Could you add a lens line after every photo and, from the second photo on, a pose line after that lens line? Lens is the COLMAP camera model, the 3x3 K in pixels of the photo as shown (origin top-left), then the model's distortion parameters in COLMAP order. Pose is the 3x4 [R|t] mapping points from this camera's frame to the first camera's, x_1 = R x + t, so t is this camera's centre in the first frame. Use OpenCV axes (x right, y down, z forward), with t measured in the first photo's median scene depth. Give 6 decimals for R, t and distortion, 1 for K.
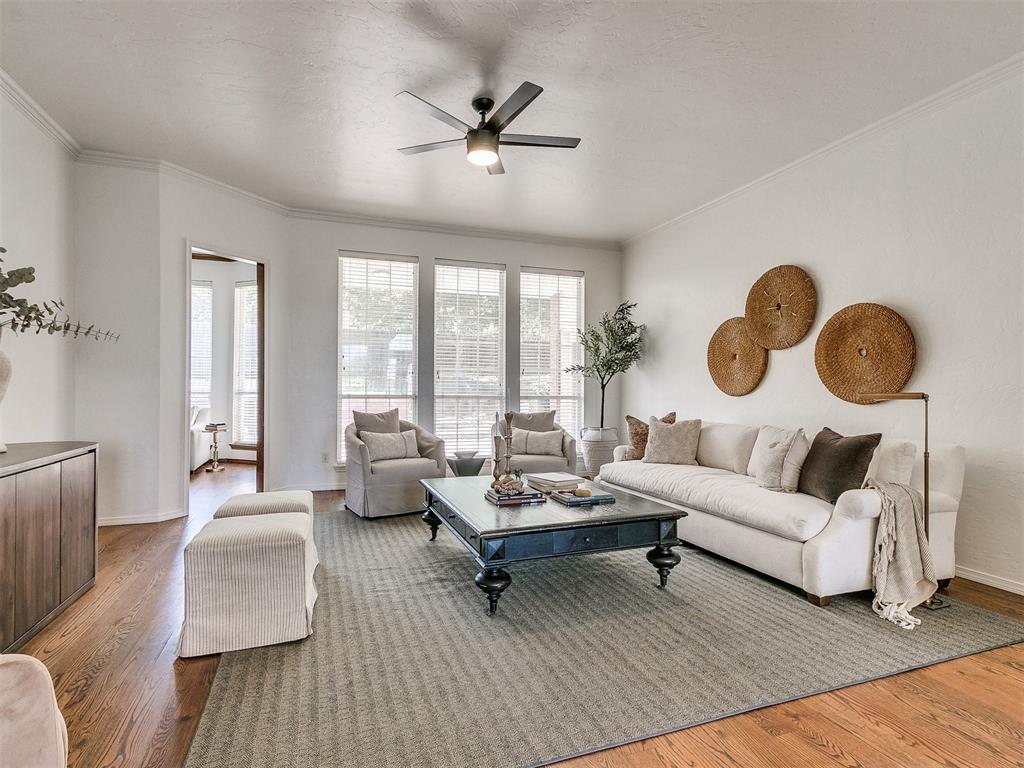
lens RADIAL K [[533.9, 0, 508.2], [0, 533.9, 390.8], [0, 0, 1]] dist [0.005493, 0.001059]
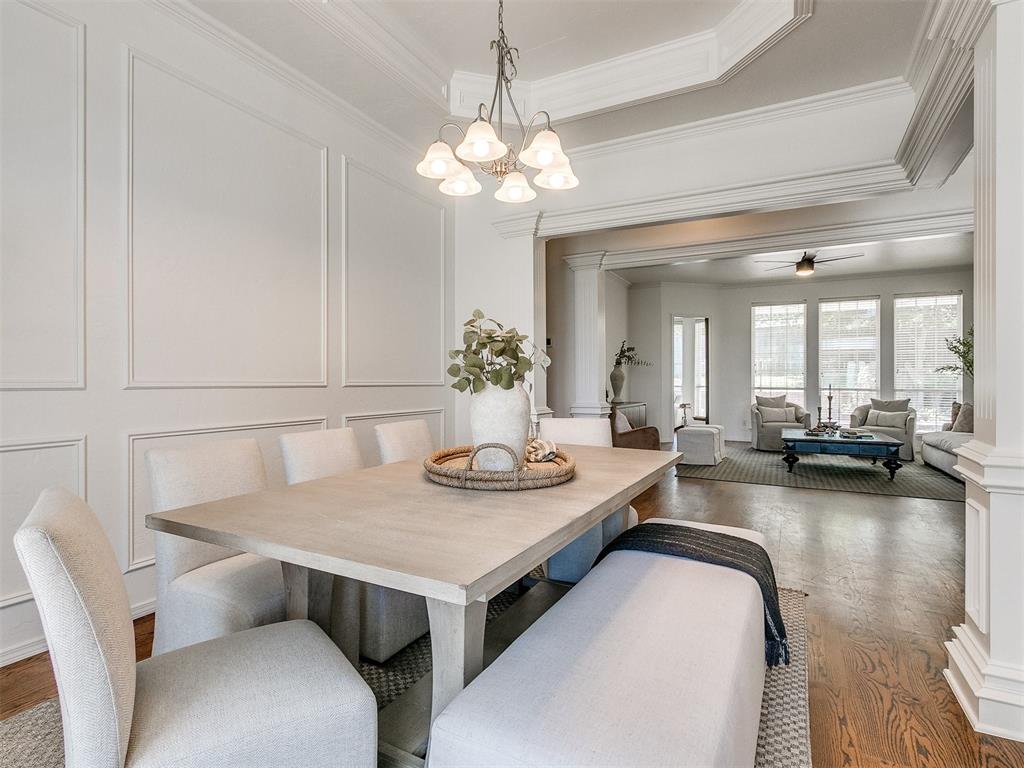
lens RADIAL K [[533.9, 0, 483.5], [0, 533.9, 385.5], [0, 0, 1]] dist [0.005493, 0.001059]
pose [[0.651784, 0.001107, -0.758404, 0.474738], [-0.005619, 0.999979, -0.003370, 0.014502], [0.758384, 0.006458, 0.651776, -0.872367]]
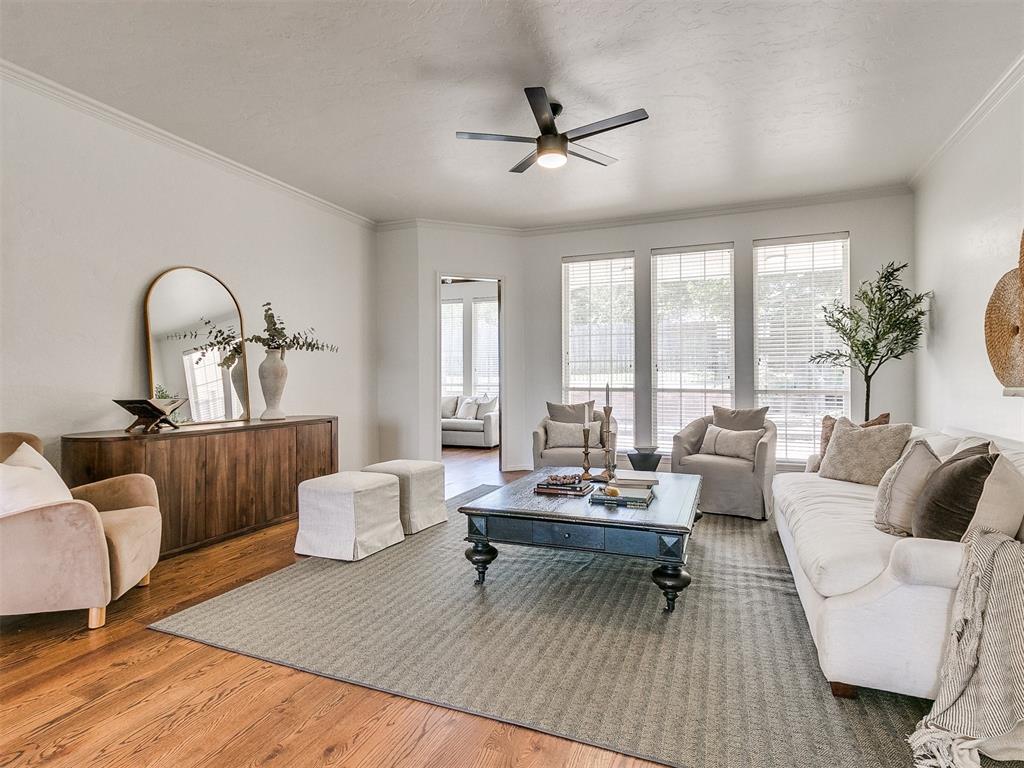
lens RADIAL K [[533.9, 0, 508.8], [0, 533.9, 386.8], [0, 0, 1]] dist [0.005493, 0.001059]
pose [[0.740566, 0.002333, -0.671980, 0.388198], [0.000025, 0.999994, 0.003499, 0.001959], [0.671984, -0.002608, 0.740561, 0.110594]]
